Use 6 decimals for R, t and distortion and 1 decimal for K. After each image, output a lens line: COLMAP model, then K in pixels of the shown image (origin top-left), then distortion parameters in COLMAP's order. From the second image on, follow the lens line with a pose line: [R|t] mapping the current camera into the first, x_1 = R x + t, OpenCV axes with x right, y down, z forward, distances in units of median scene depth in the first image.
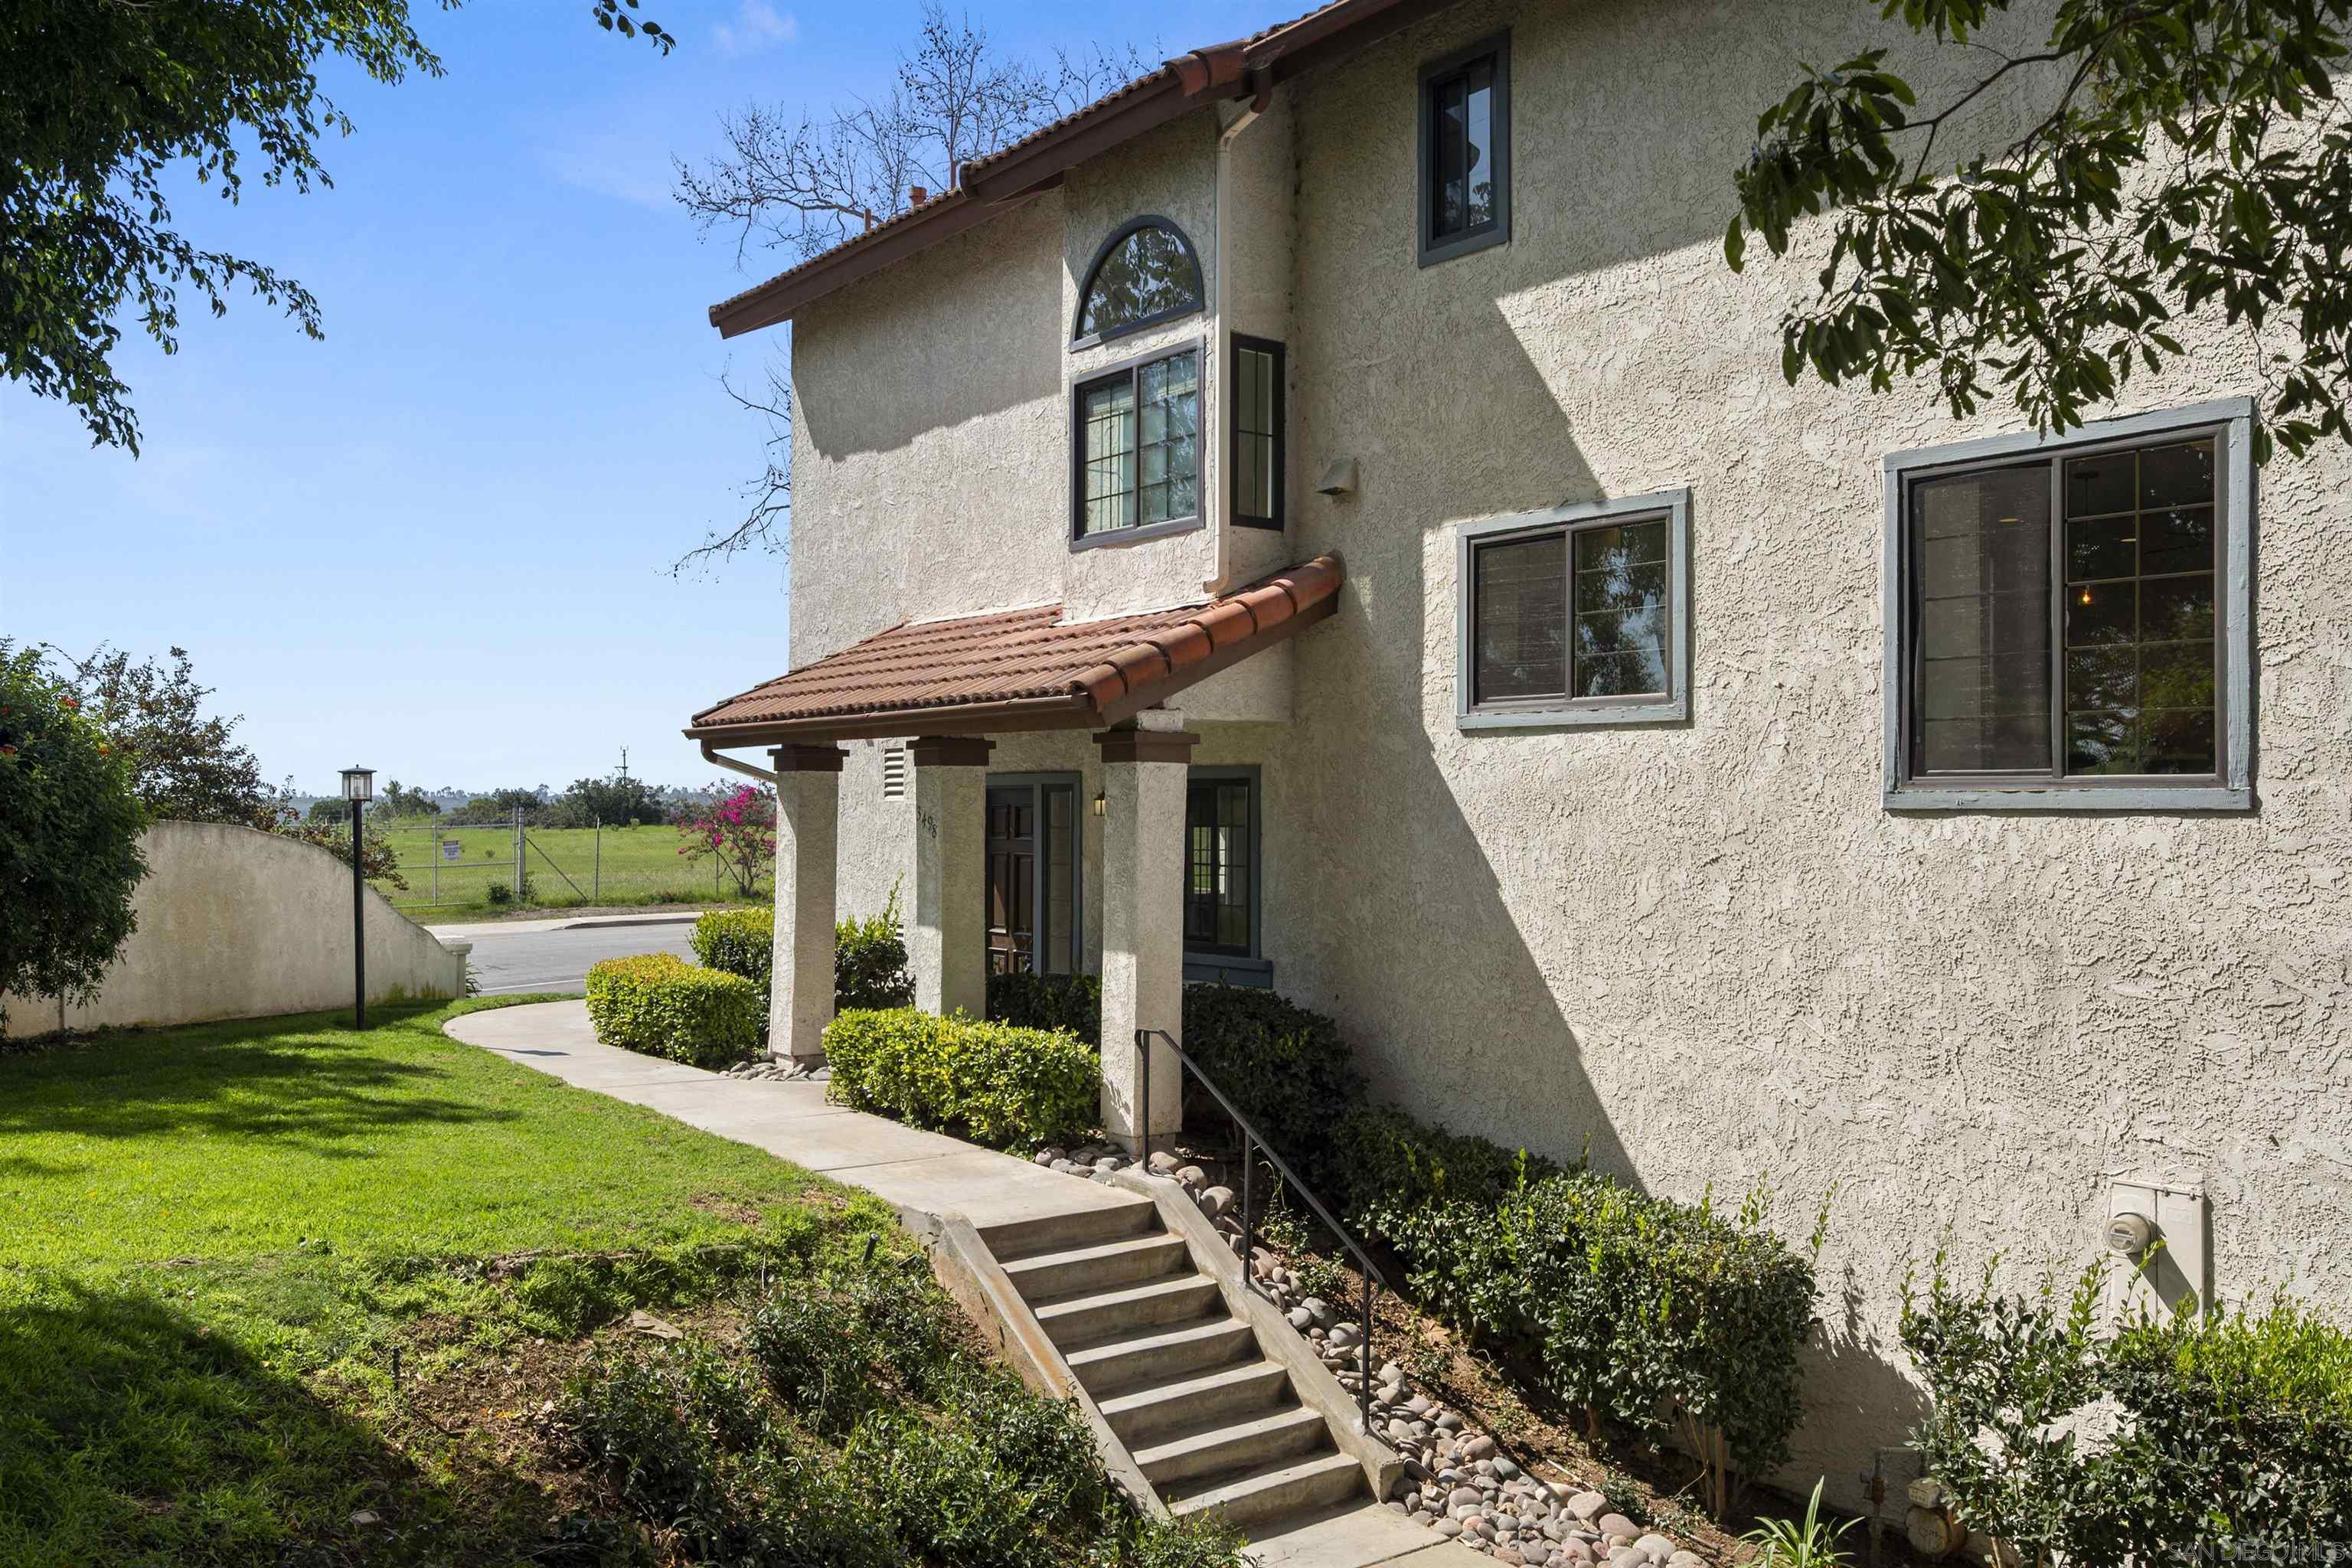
lens RADIAL K [[1912.3, 0, 1174.6], [0, 1912.3, 786.1], [0, 0, 1]] dist [-0.011741, -0.000666]
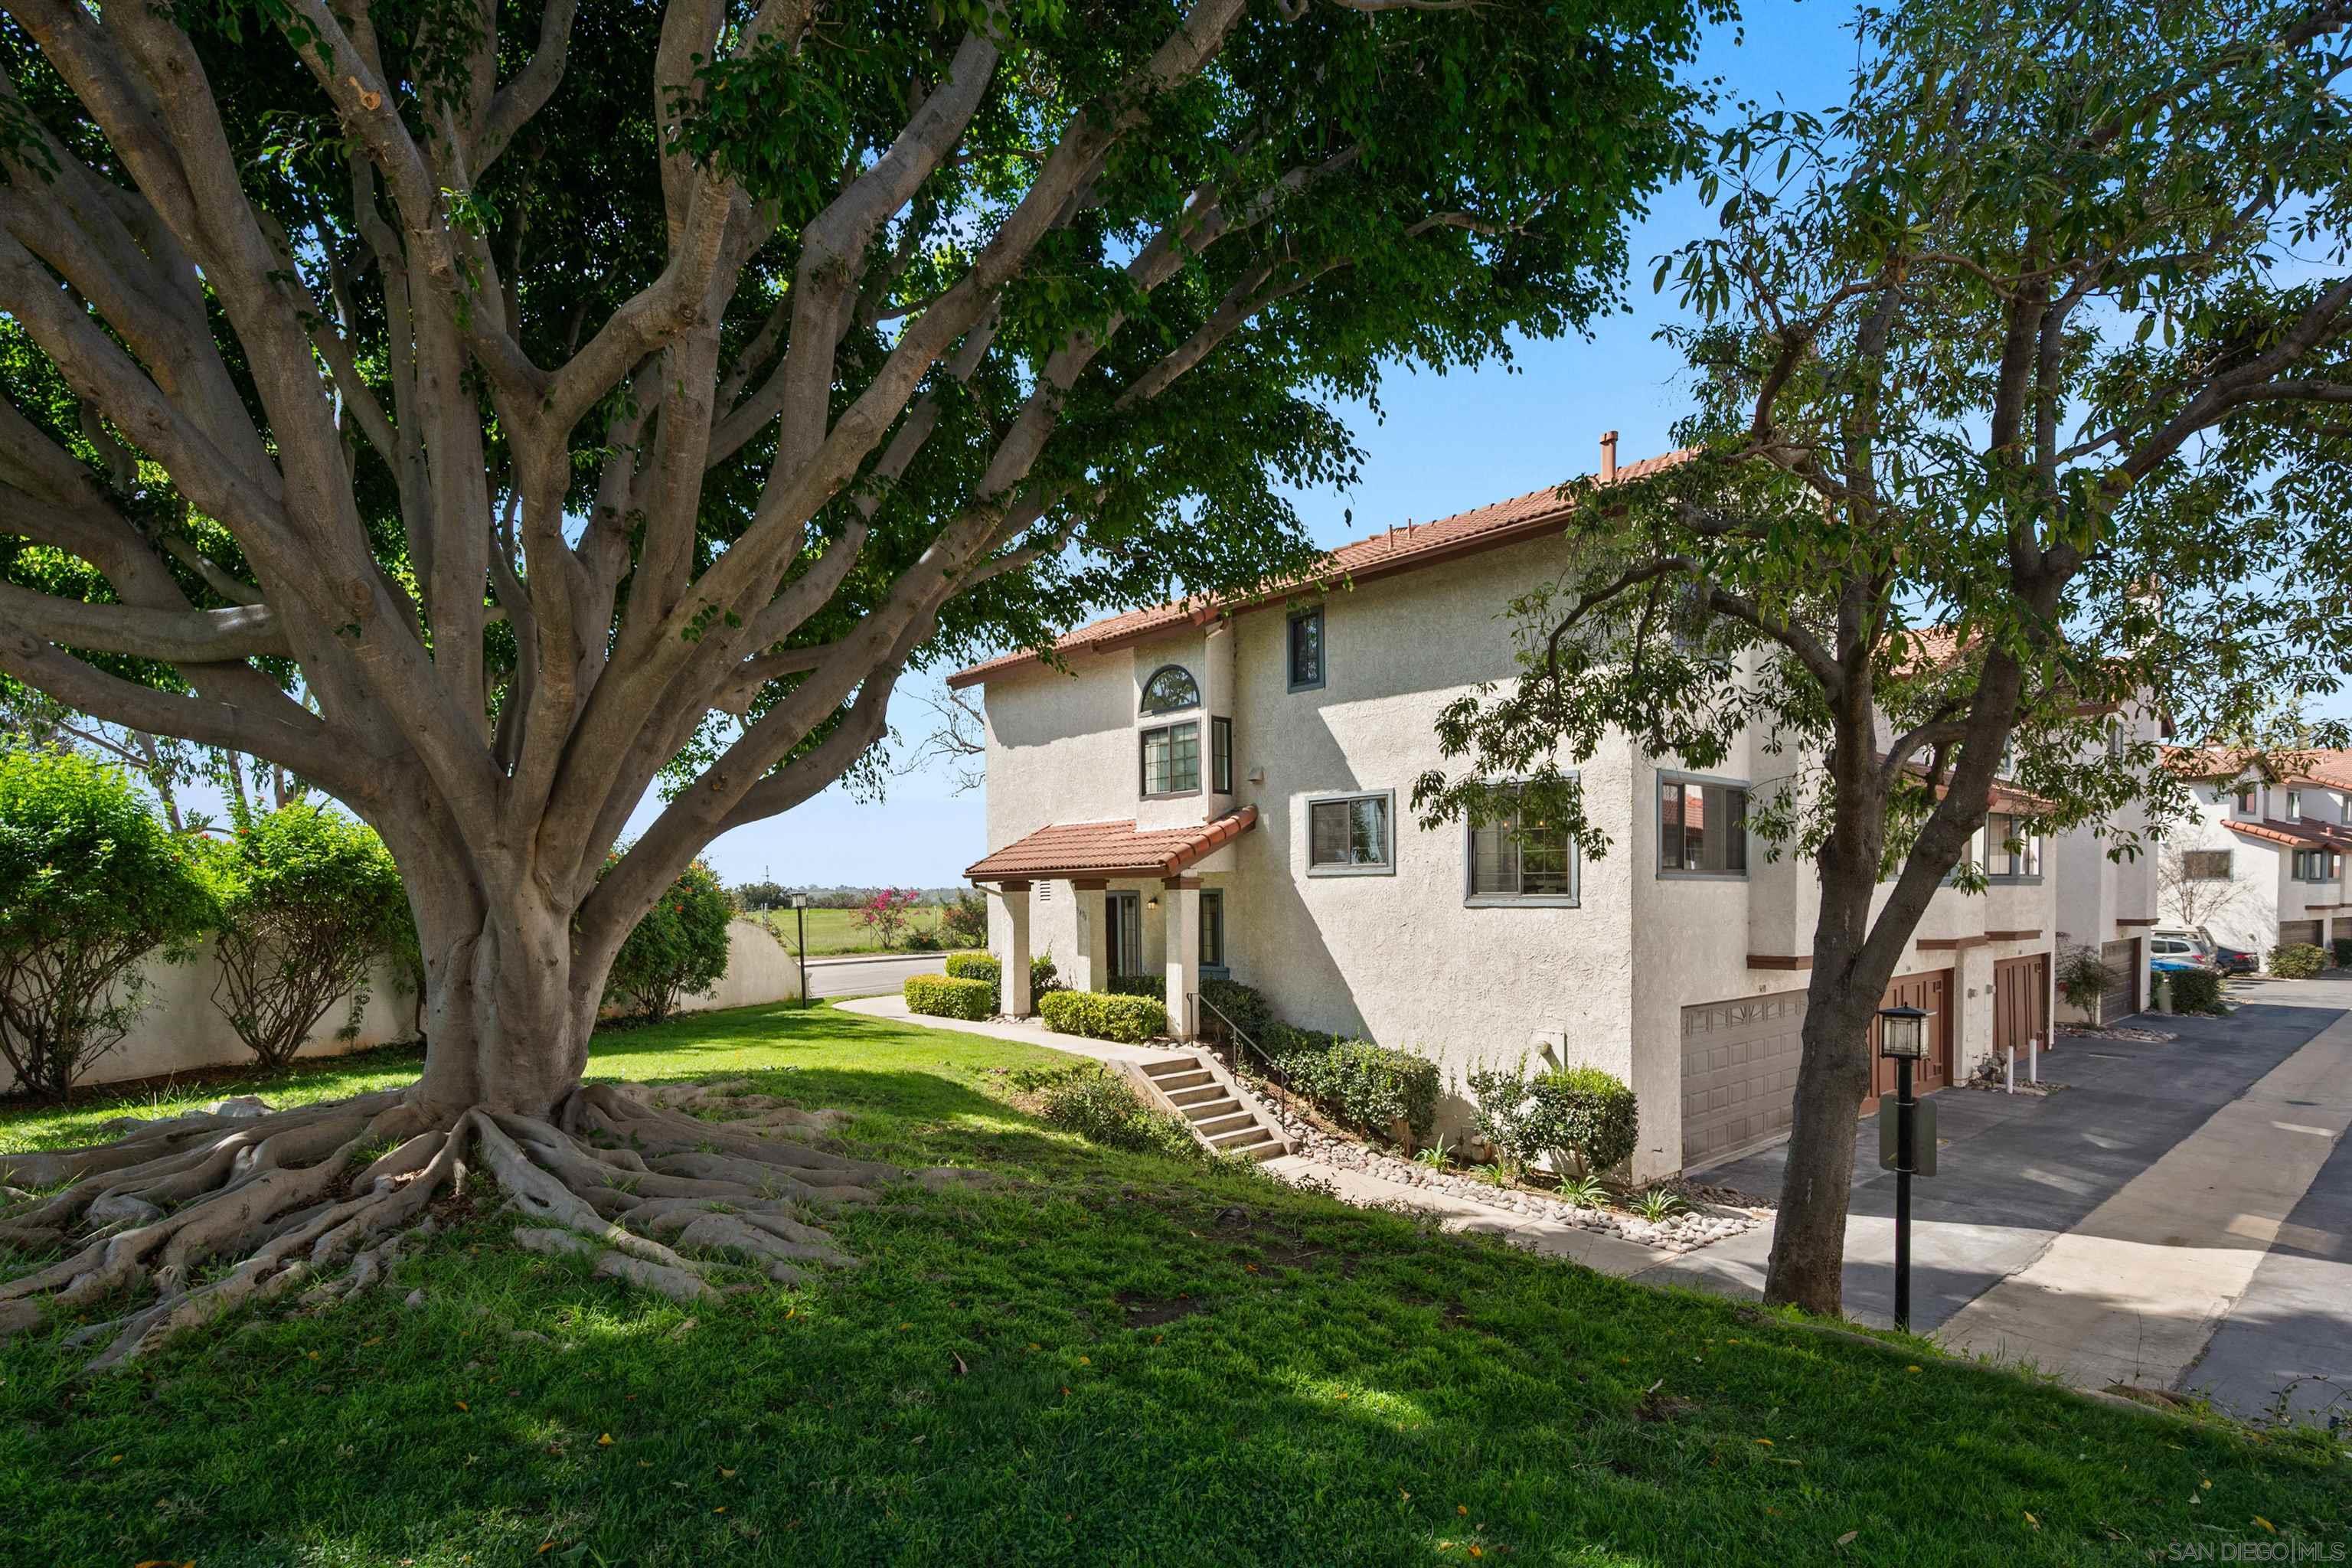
lens RADIAL K [[1141.1, 0, 1162.5], [0, 1141.1, 918.8], [0, 0, 1]] dist [0.004118, 0.000034]
pose [[0.997335, -0.016812, 0.071001, -0.158514], [0.014342, 0.999279, 0.035155, -0.028750], [-0.071540, -0.034043, 0.996857, -0.536690]]
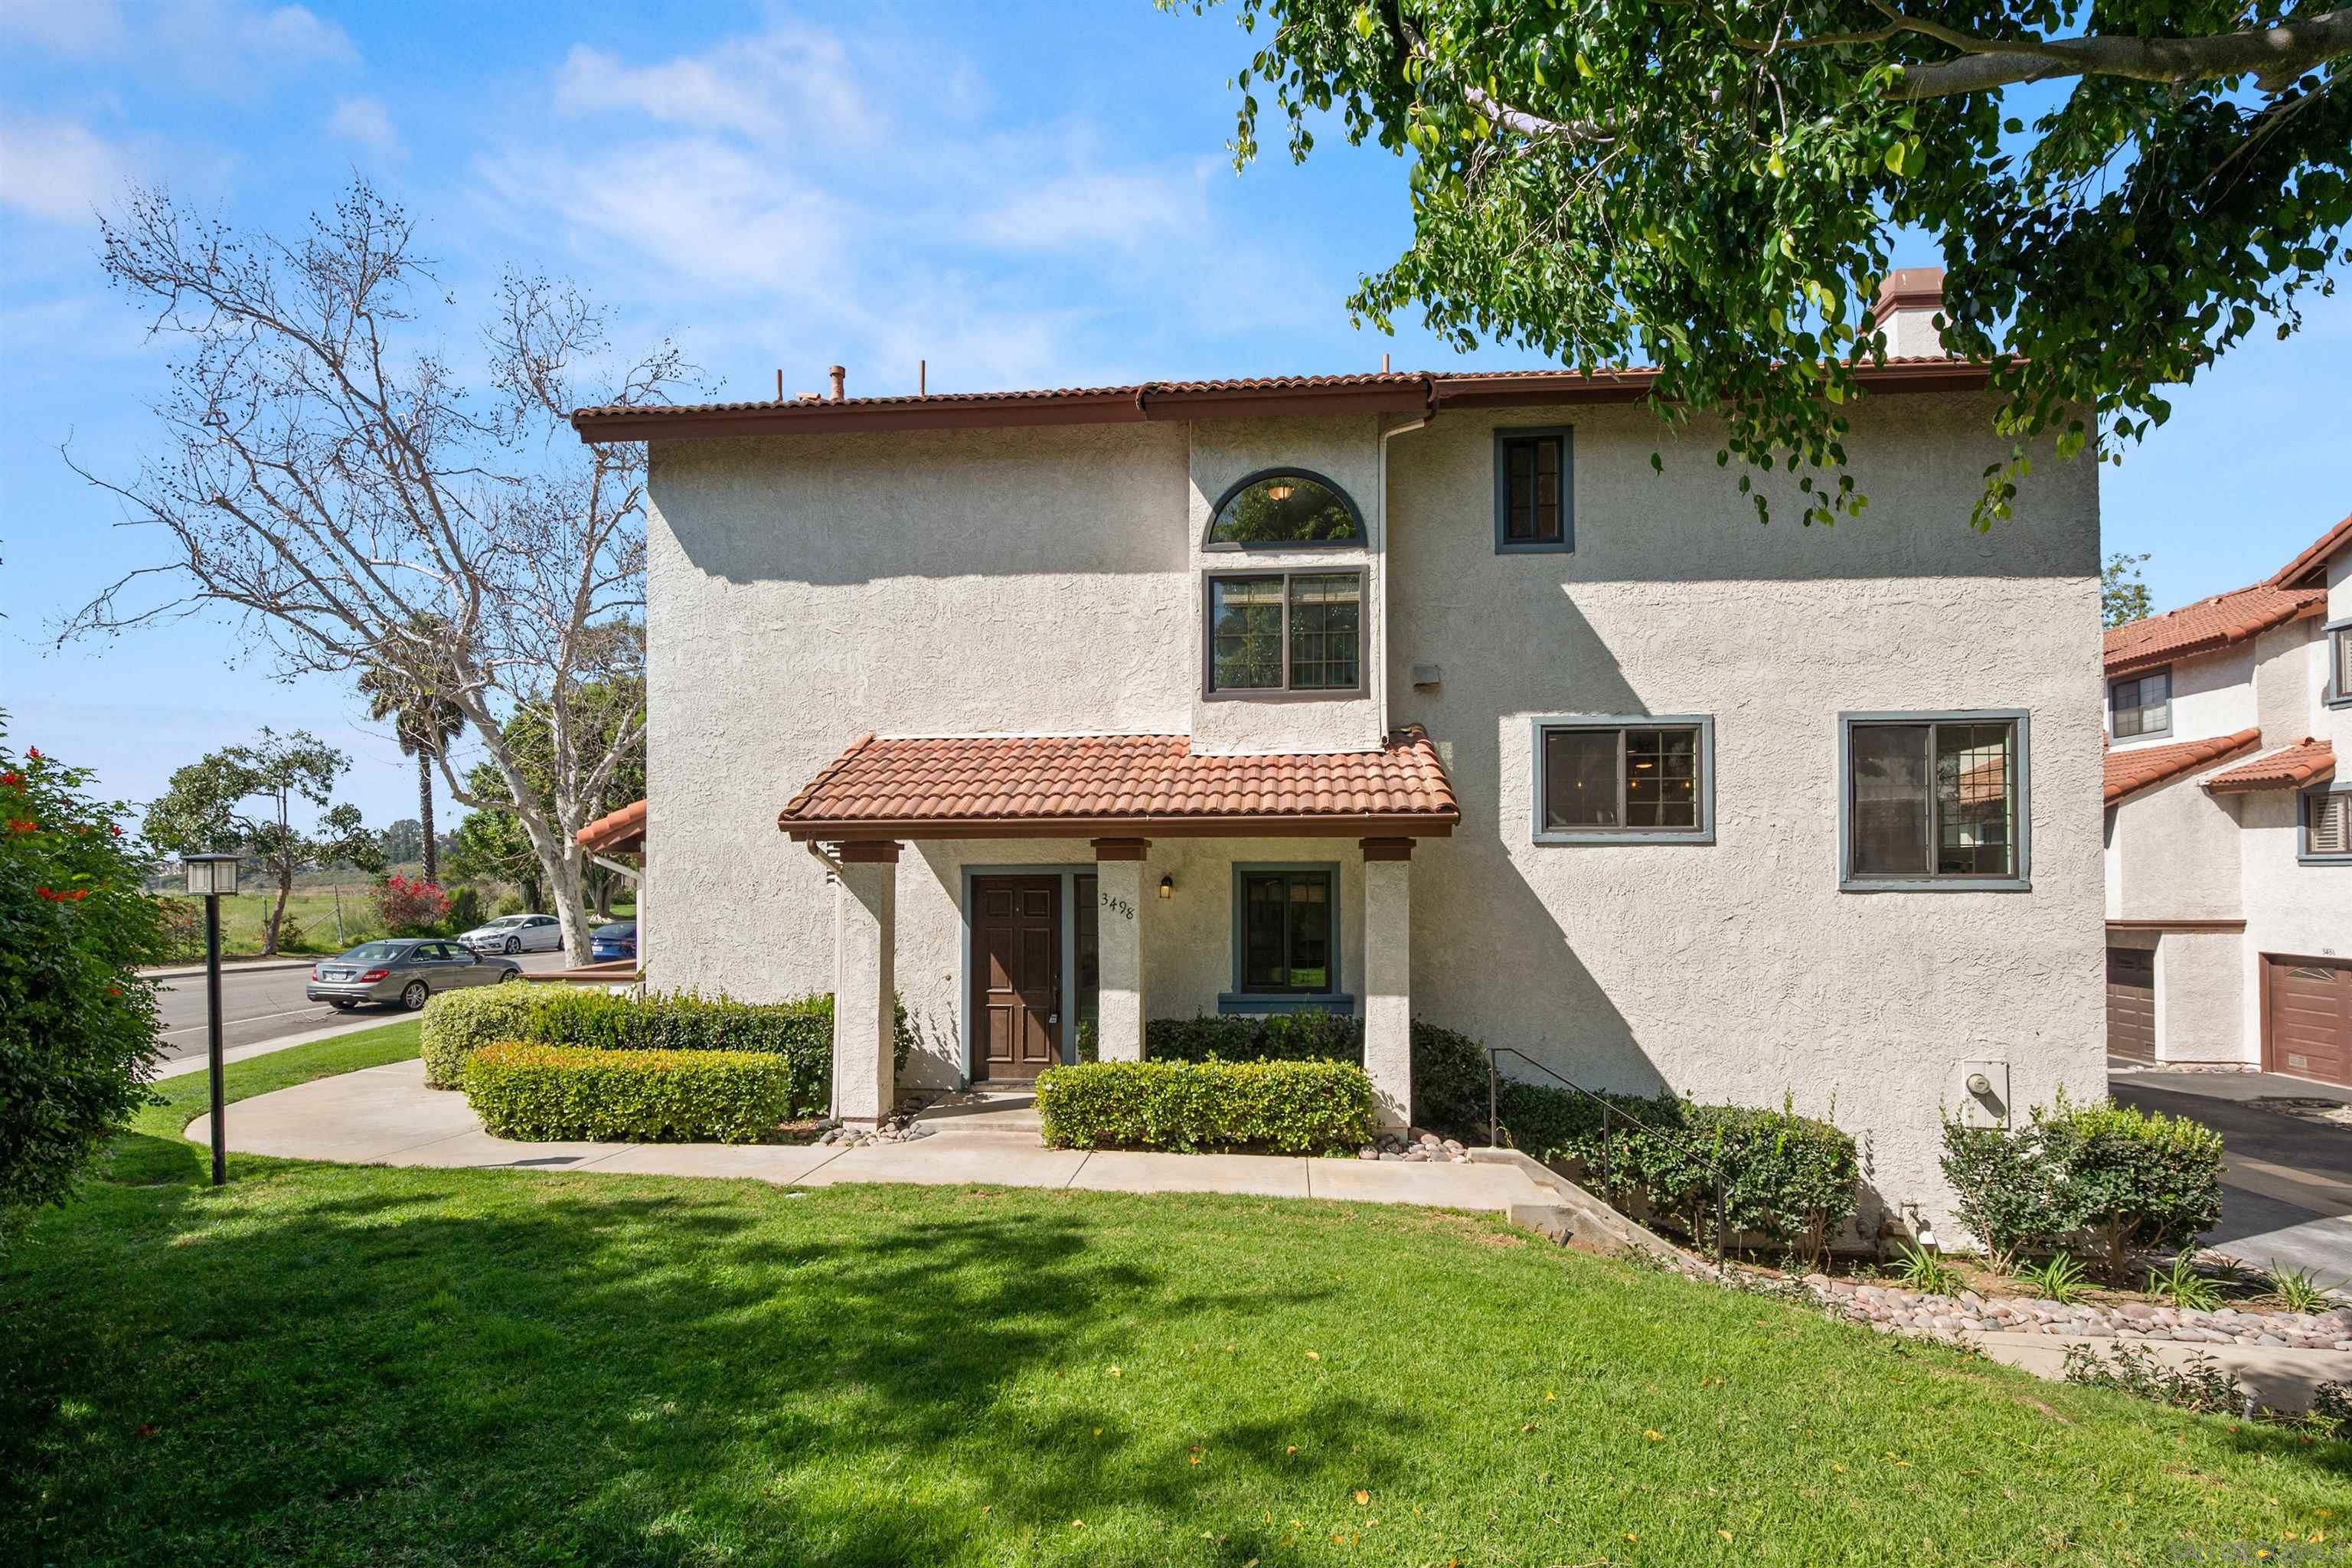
lens RADIAL K [[1083.1, 0, 1145.3], [0, 1083.1, 862.1], [0, 0, 1]] dist [-0.002654, -0.000161]
pose [[0.673590, 0.008716, 0.739054, -0.776368], [-0.004020, 0.999959, -0.008130, -0.004110], [-0.739094, 0.002505, 0.673597, 0.637465]]
